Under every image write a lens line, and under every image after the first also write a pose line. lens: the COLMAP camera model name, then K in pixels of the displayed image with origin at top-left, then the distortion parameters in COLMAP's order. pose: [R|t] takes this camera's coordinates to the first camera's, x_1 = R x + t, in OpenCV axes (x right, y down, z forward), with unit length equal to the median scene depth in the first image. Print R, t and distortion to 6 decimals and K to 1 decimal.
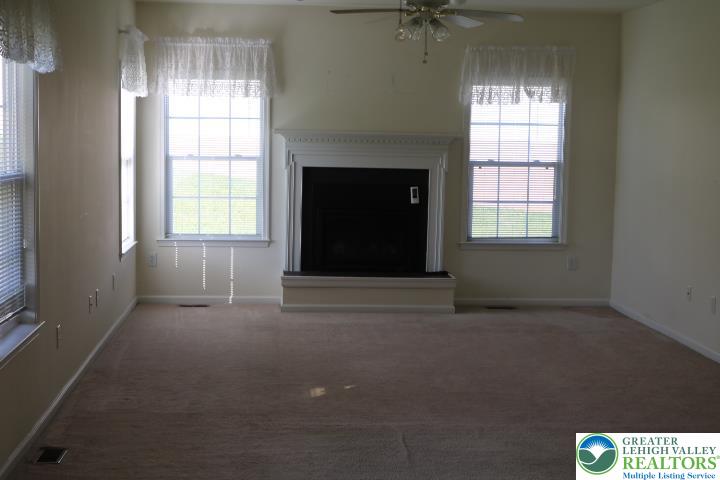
lens RADIAL K [[1165.1, 0, 358.7], [0, 1165.1, 238.2], [0, 0, 1]] dist [-0.034587, 0.000000]
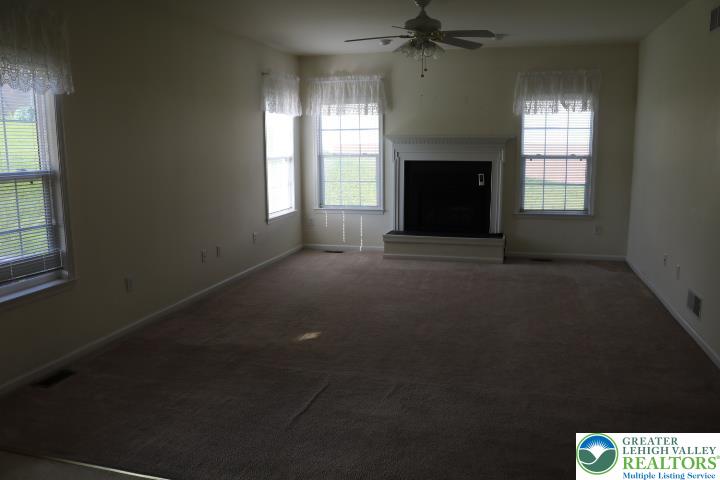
lens RADIAL K [[598.1, 0, 361.6], [0, 598.1, 241.7], [0, 0, 1]] dist [-0.147097, 0.111887]
pose [[0.941780, 0.028807, -0.334994, 0.156790], [-0.004875, 0.997388, 0.072063, -0.012732], [0.336195, -0.066234, 0.939460, 0.263110]]
